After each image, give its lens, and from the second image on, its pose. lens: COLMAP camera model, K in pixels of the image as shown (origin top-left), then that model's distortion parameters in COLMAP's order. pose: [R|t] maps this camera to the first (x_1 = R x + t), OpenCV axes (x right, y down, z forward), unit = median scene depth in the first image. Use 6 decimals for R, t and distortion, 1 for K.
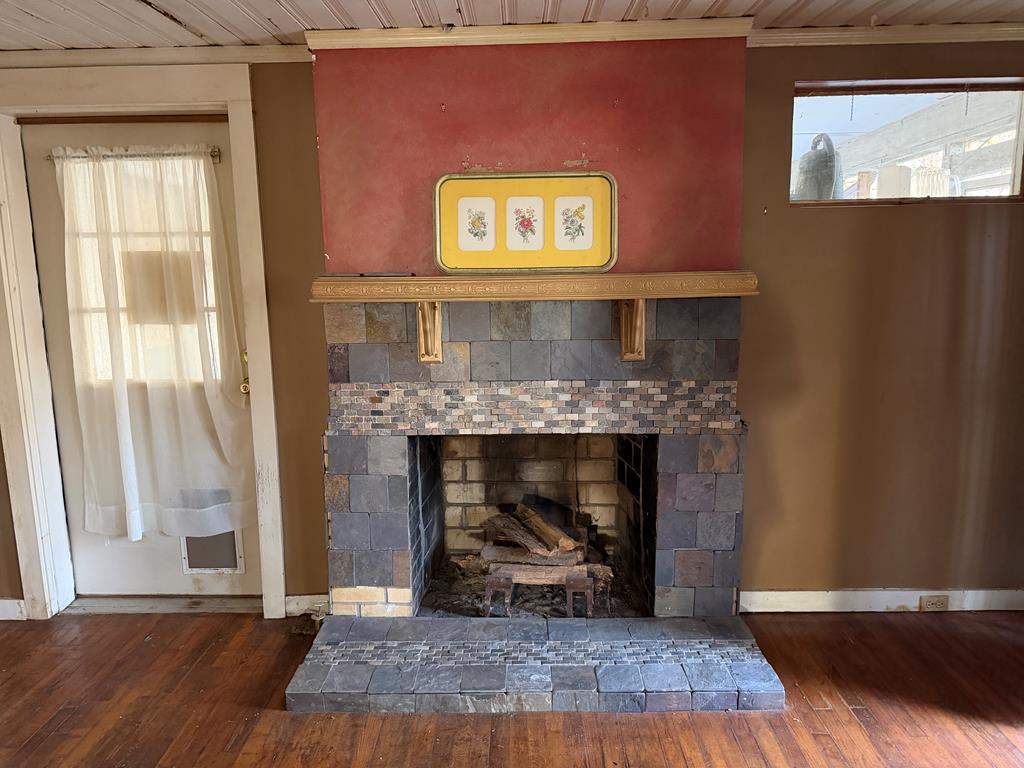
lens RADIAL K [[748.2, 0, 510.8], [0, 748.2, 387.5], [0, 0, 1]] dist [0.051608, -0.040227]
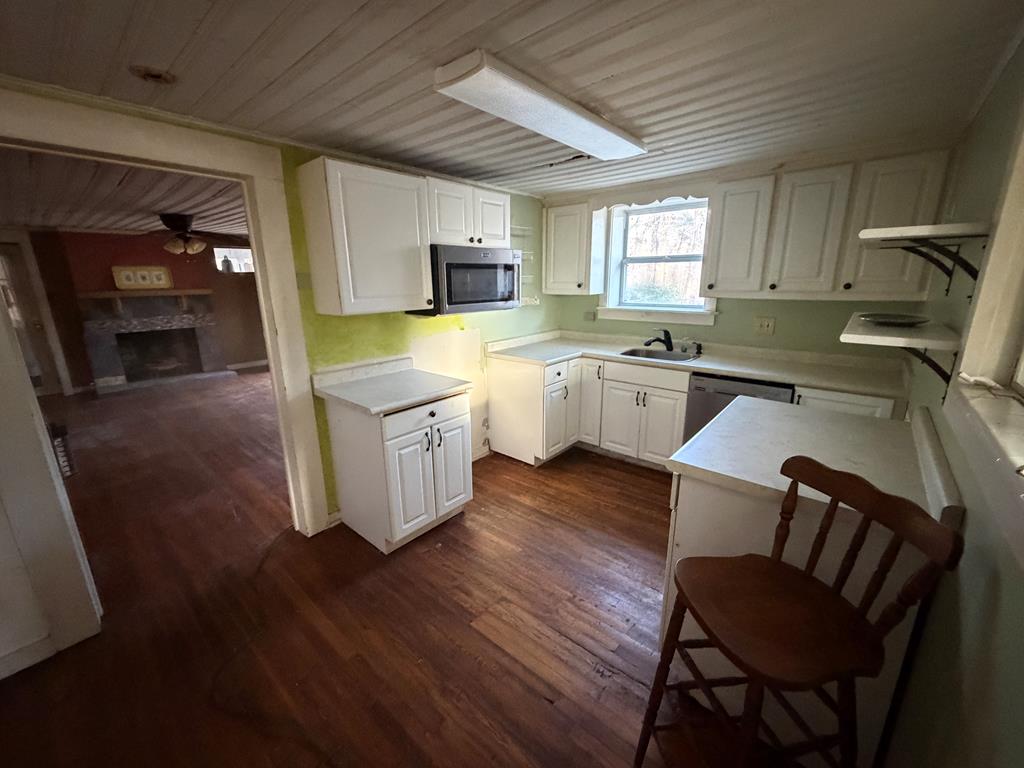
lens RADIAL K [[413.3, 0, 514.3], [0, 413.3, 382.3], [0, 0, 1]] dist [-0.001765, 0.001086]
pose [[0.617313, -0.188778, 0.763733, -0.533750], [0.134682, 0.981811, 0.133821, 0.298274], [-0.775104, 0.020251, 0.631510, -1.881695]]
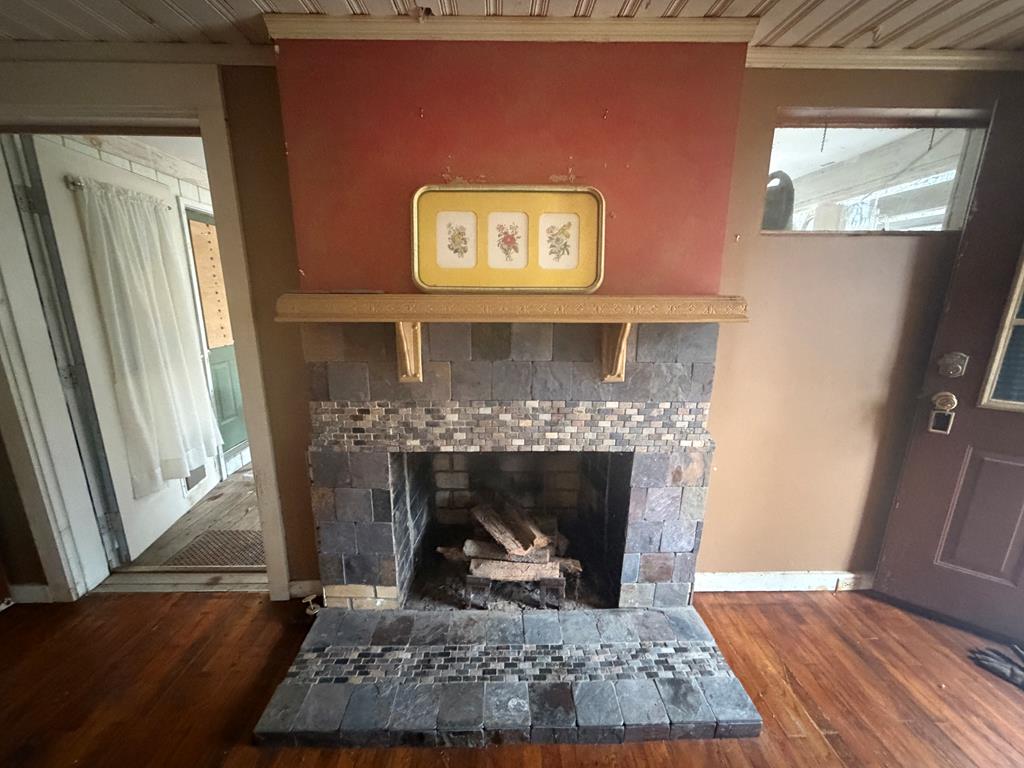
lens RADIAL K [[413.3, 0, 510.3], [0, 413.3, 387.9], [0, 0, 1]] dist [-0.001765, 0.001086]
pose [[0.998989, 0.009175, 0.044001, 0.000578], [-0.012367, 0.997267, 0.072833, -0.066158], [-0.043212, -0.073304, 0.996373, 0.440520]]
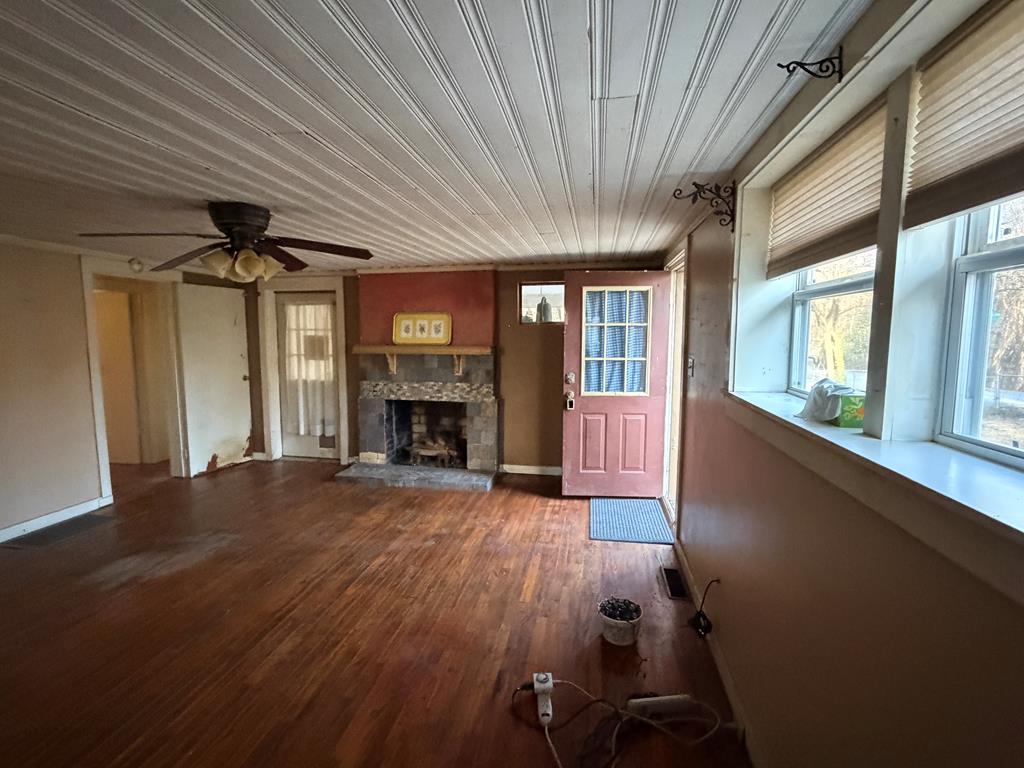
lens RADIAL K [[490.9, 0, 514.6], [0, 490.9, 391.3], [0, 0, 1]] dist [0.002957, -0.000056]
pose [[0.986223, 0.037391, -0.161140, 0.673045], [-0.047277, 0.997199, -0.057960, 0.120175], [0.158521, 0.064779, 0.985228, -0.812721]]
